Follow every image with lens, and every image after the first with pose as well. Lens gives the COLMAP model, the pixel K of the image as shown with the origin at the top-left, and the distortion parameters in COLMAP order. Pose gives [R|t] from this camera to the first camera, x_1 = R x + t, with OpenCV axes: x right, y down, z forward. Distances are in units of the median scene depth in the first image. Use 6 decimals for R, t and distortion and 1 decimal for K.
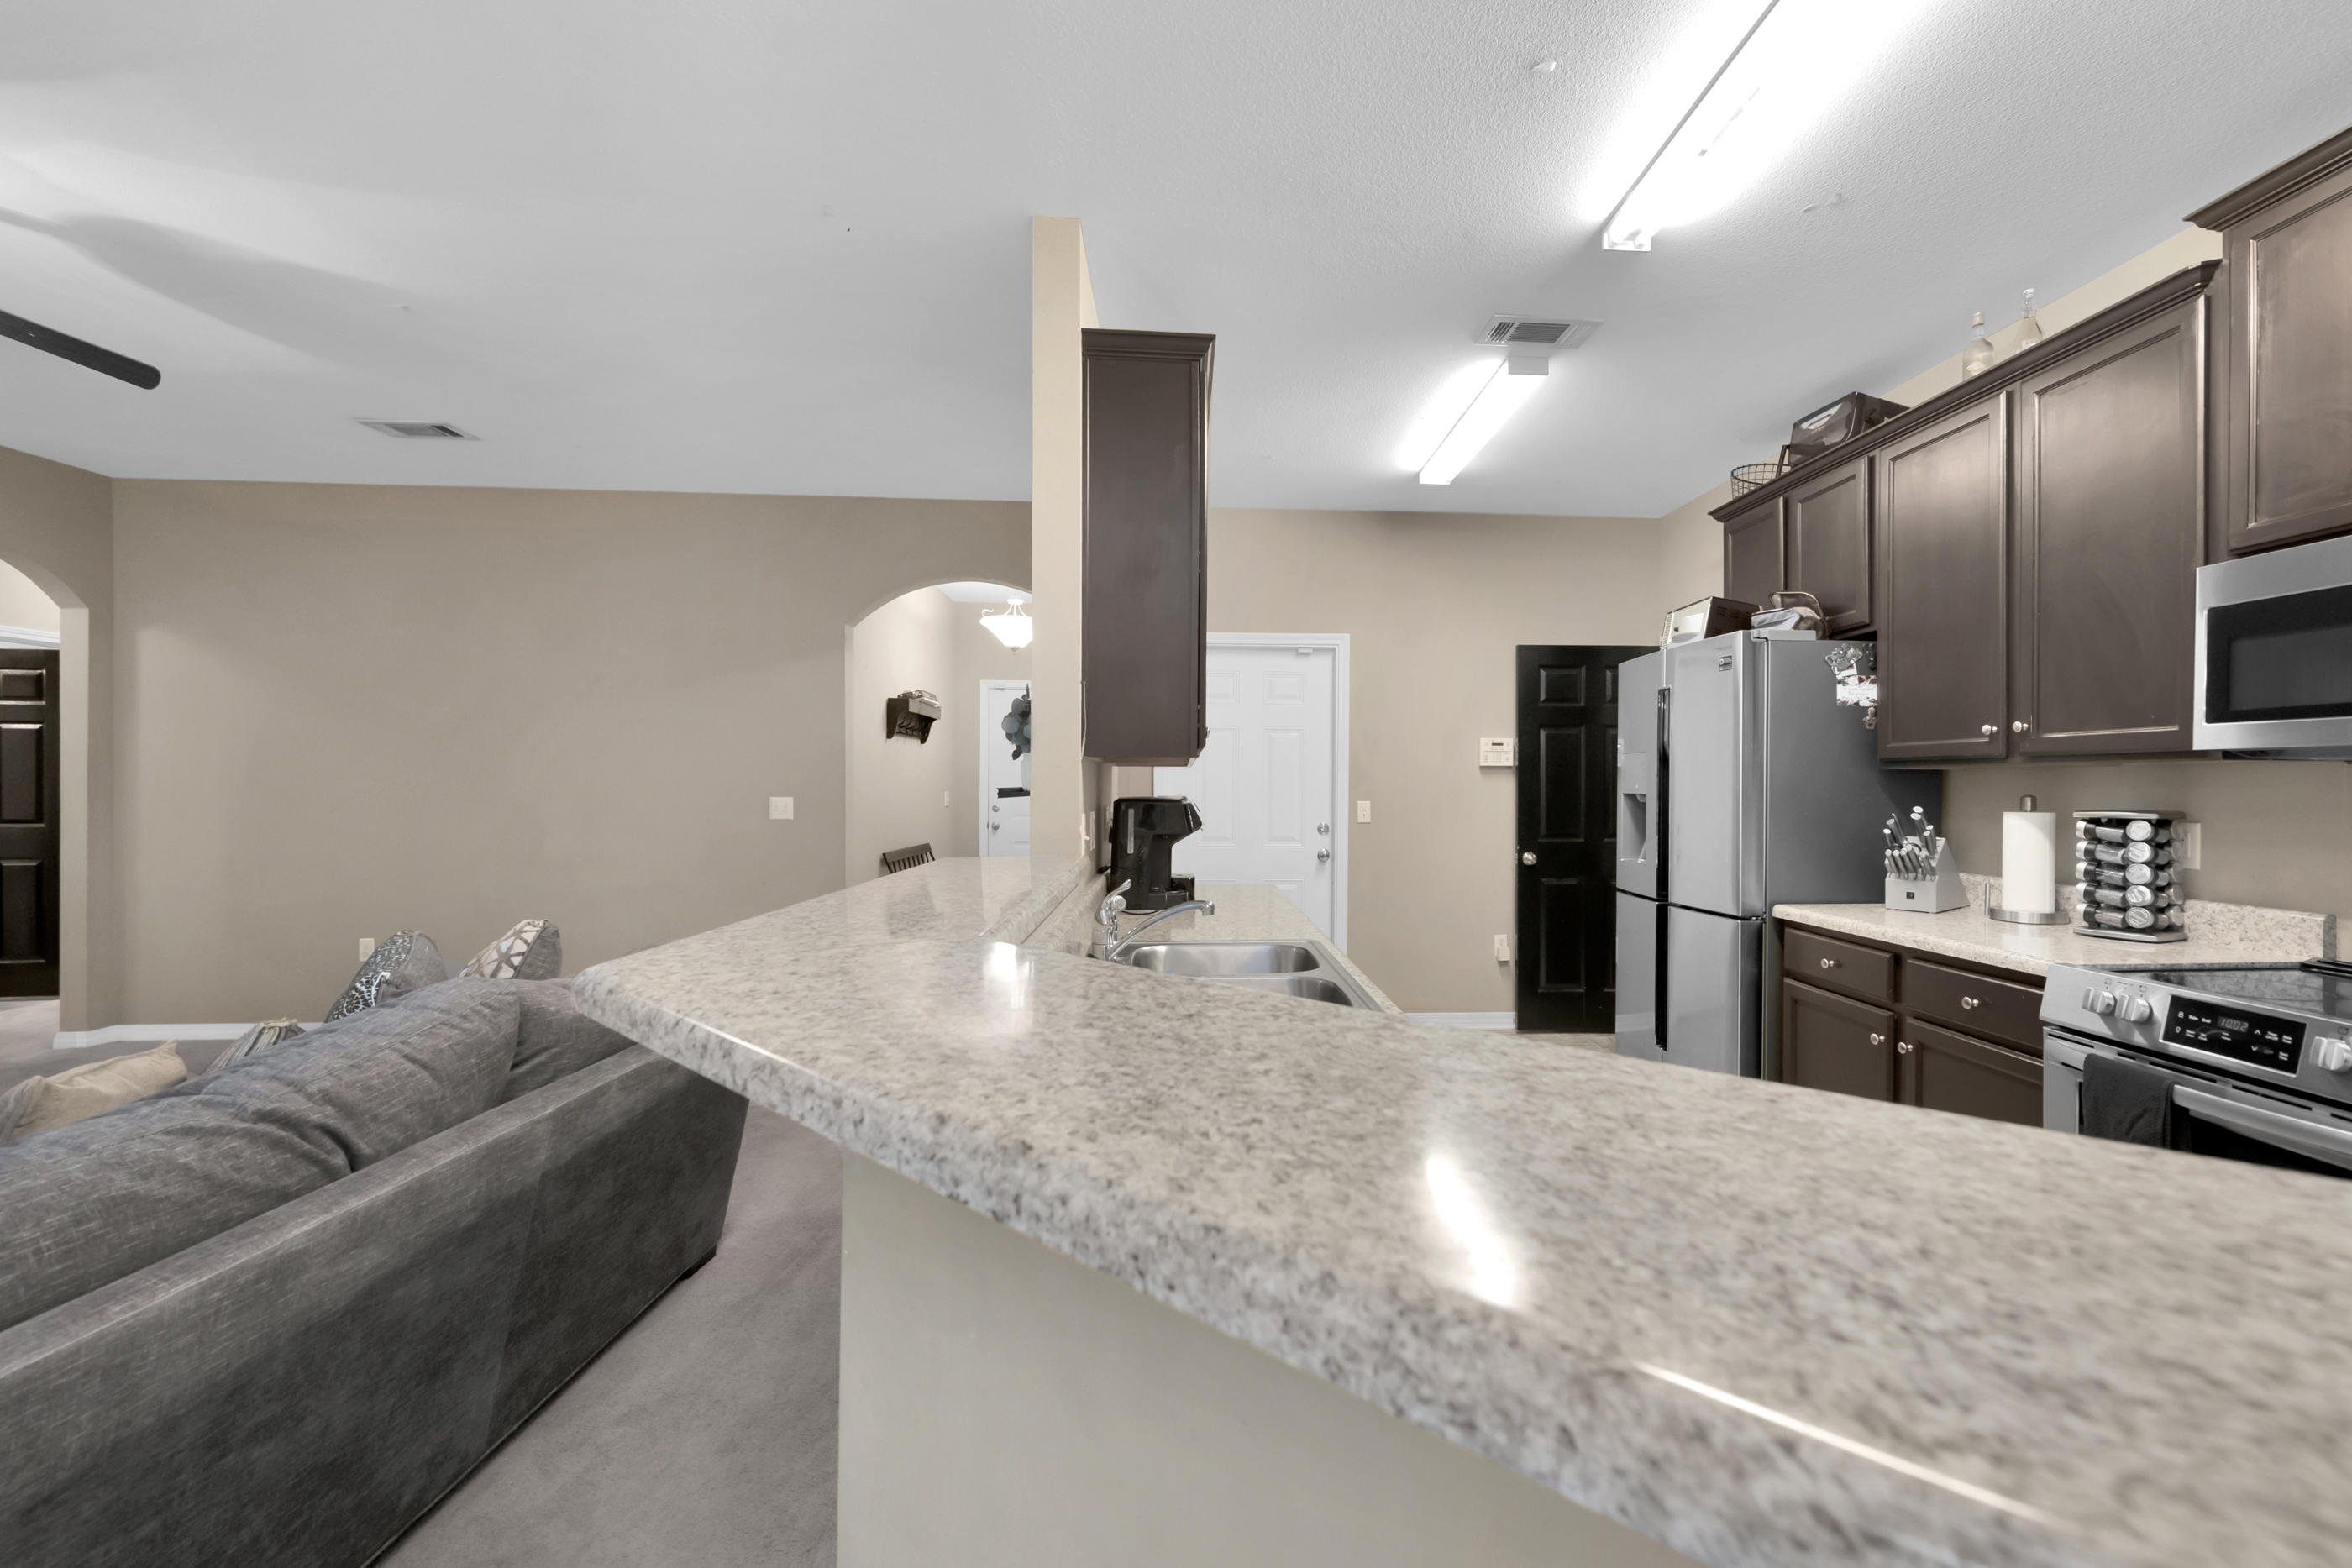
lens RADIAL K [[994.8, 0, 1176.0], [0, 994.8, 784.0], [0, 0, 1]] dist [-0.001057, -0.004497]
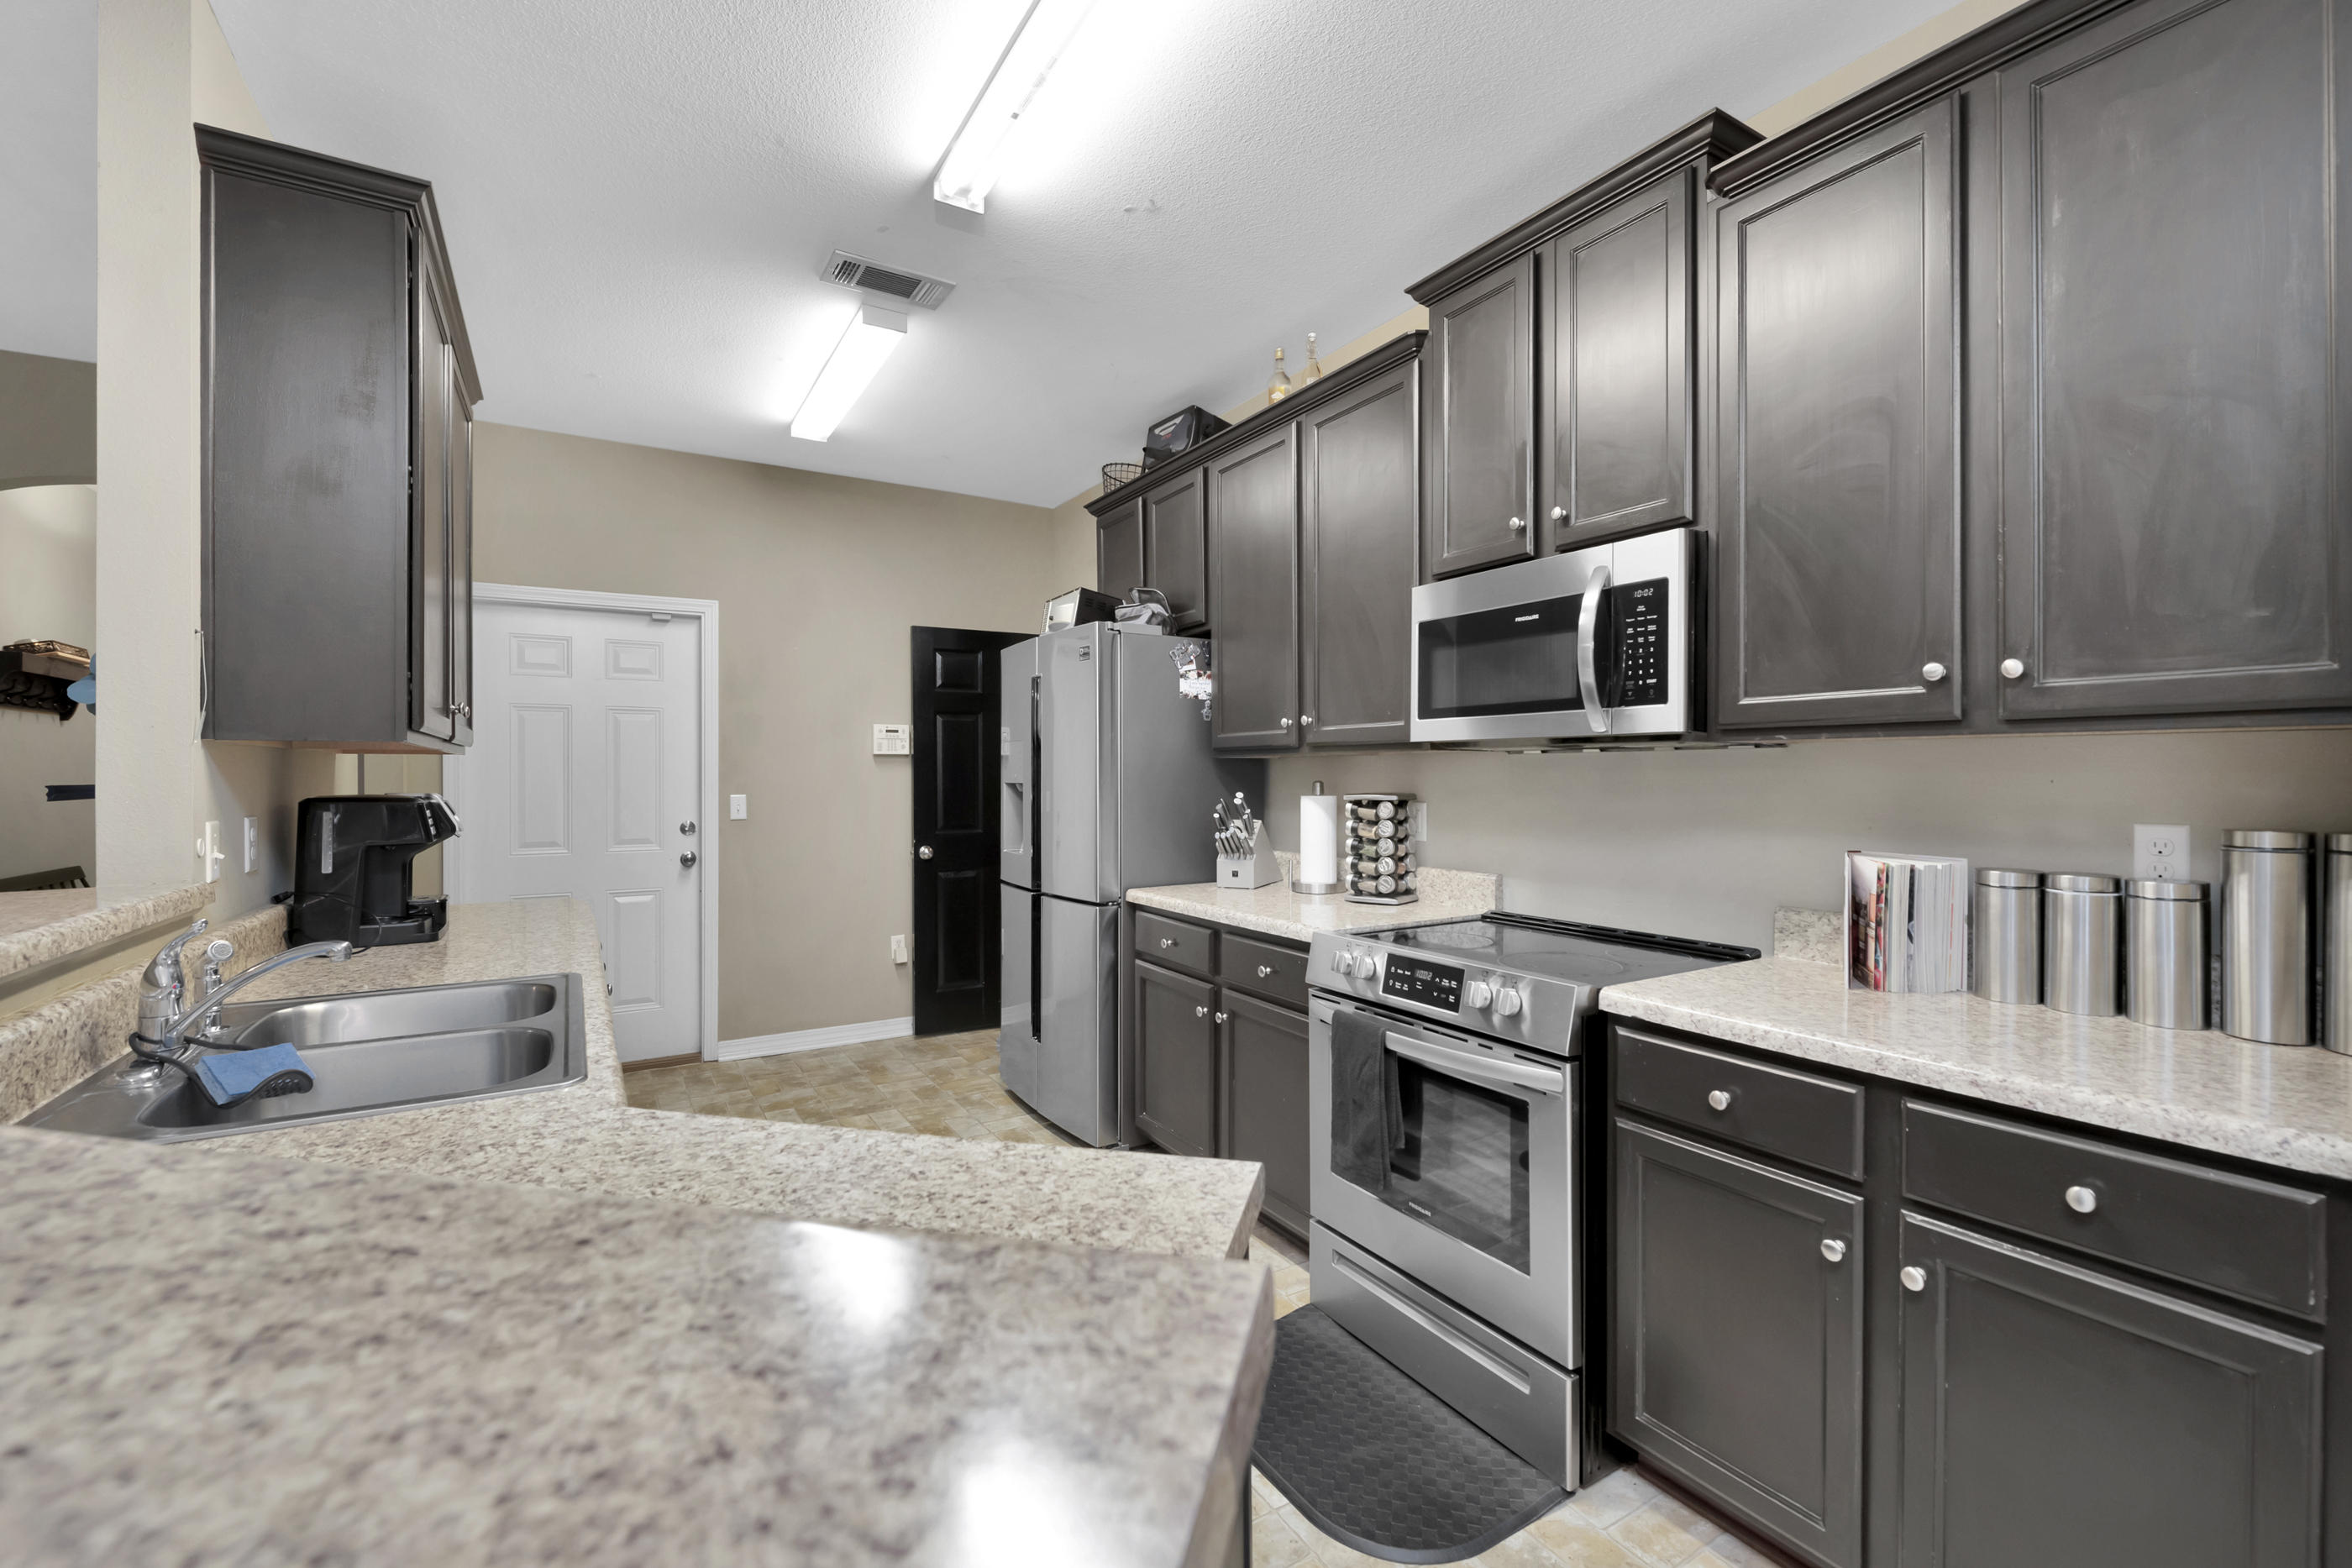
lens RADIAL K [[1034.0, 0, 1172.5], [0, 1034.0, 771.7], [0, 0, 1]] dist [-0.000912, -0.008996]
pose [[0.875485, -0.005676, 0.483212, 0.134372], [0.006596, 0.999978, -0.000205, -0.000064], [-0.483201, 0.003366, 0.875503, 0.040829]]
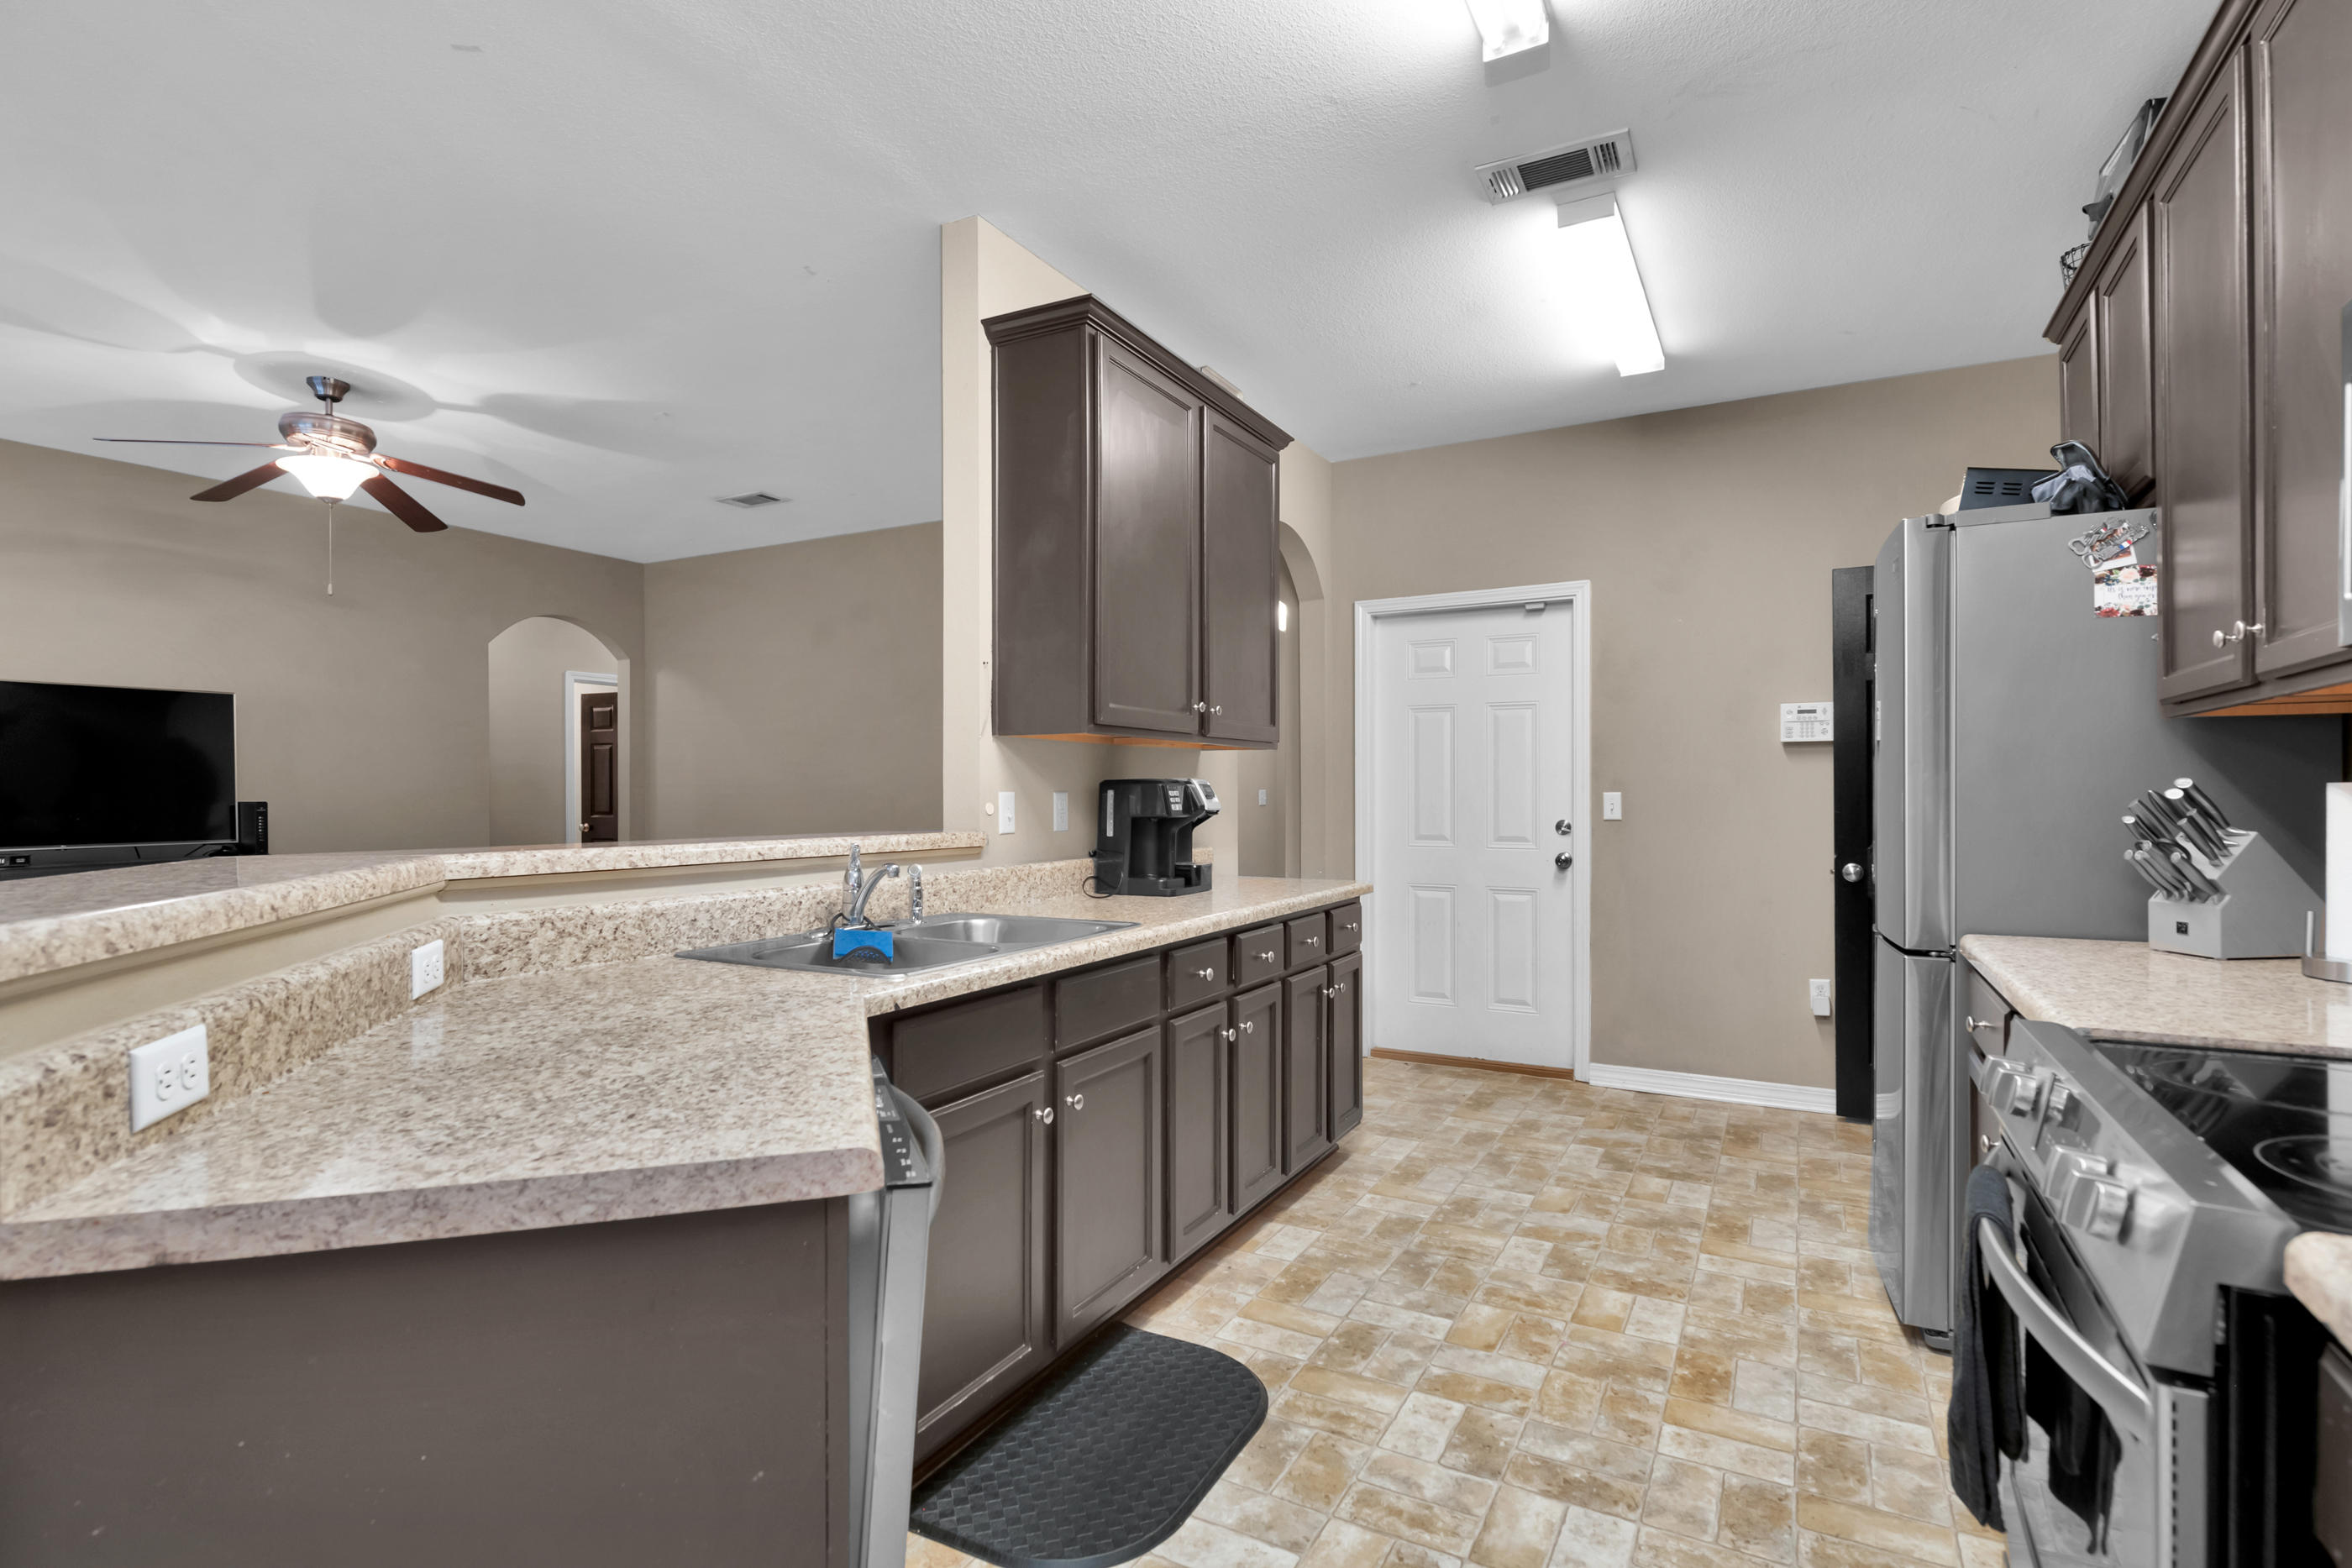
lens RADIAL K [[1136.7, 0, 1178.5], [0, 1136.7, 794.1], [0, 0, 1]] dist [0.000018, -0.000378]
pose [[0.838241, -0.005448, -0.545273, 0.616860], [0.003964, 0.999985, -0.003897, 0.032925], [0.545286, 0.001106, 0.838250, 0.108944]]
